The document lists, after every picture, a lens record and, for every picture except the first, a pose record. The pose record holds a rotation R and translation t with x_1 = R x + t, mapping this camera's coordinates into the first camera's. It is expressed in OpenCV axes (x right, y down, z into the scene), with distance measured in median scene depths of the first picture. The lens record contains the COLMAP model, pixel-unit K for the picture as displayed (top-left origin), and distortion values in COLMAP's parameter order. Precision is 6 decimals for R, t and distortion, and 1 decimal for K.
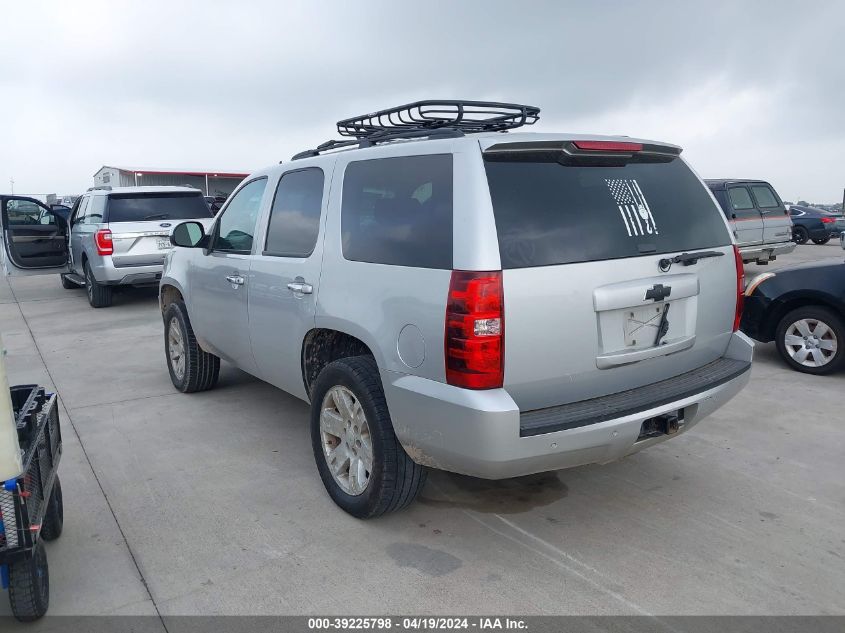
lens RADIAL K [[656.2, 0, 422.5], [0, 656.2, 316.5], [0, 0, 1]] dist [0.008903, -0.004802]
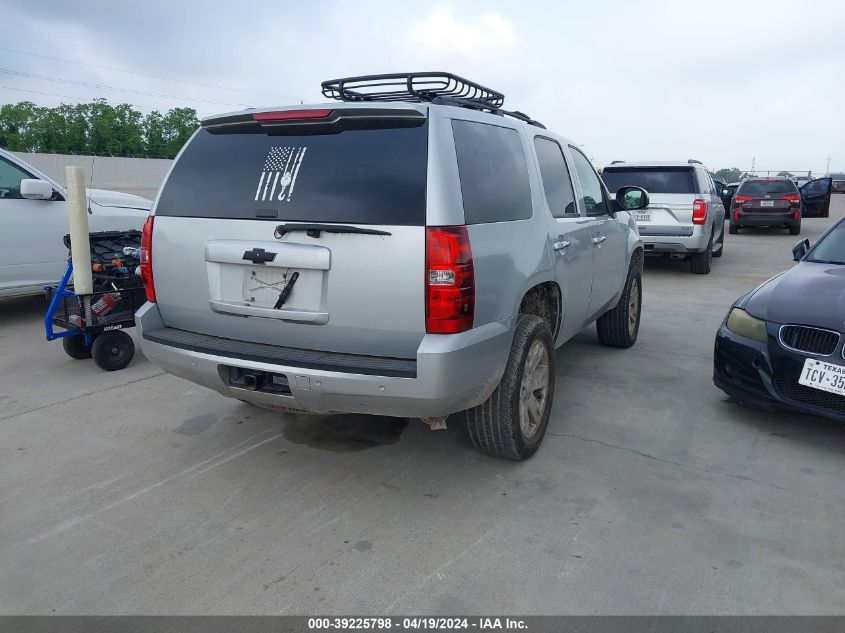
lens RADIAL K [[656.2, 0, 422.5], [0, 656.2, 316.5], [0, 0, 1]] dist [0.008903, -0.004802]
pose [[0.483875, 0.204849, -0.850824, 1.354845], [-0.173546, 0.975371, 0.136138, -0.125908], [0.857757, 0.081783, 0.507508, 0.678728]]
